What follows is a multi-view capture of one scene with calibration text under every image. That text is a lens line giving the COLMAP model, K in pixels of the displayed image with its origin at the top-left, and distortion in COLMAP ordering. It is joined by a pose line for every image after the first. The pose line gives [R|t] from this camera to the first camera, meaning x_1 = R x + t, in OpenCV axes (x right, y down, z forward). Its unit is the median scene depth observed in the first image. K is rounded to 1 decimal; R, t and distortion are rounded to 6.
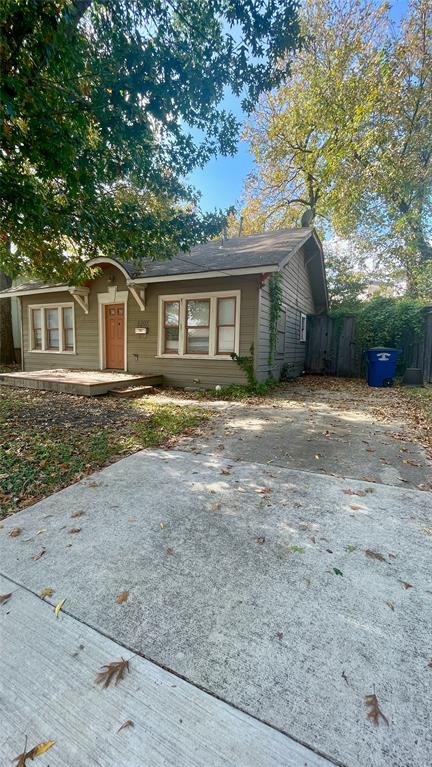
lens RADIAL K [[312.9, 0, 213.5], [0, 312.9, 382.0], [0, 0, 1]] dist [-0.000543, 0.000019]
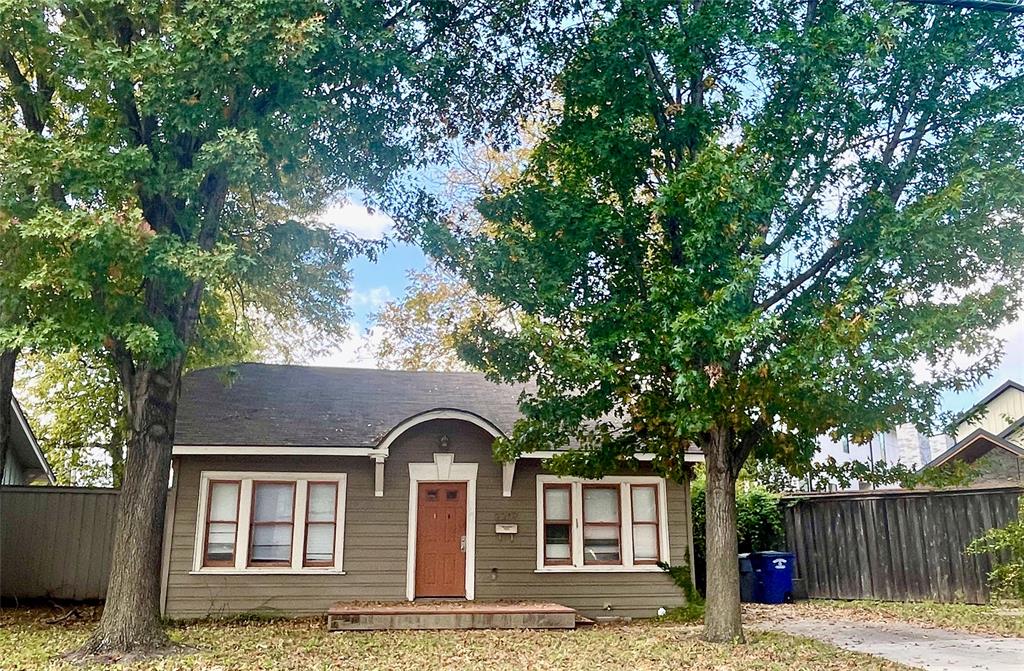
lens RADIAL K [[880.9, 0, 512.0], [0, 880.9, 335.5], [0, 0, 1]] dist [0.048790, -0.159901]
pose [[0.822129, 0.123983, 0.555636, -1.279016], [0.082758, 0.939603, -0.332110, 0.059206], [-0.563254, 0.319021, 0.762215, -0.470448]]
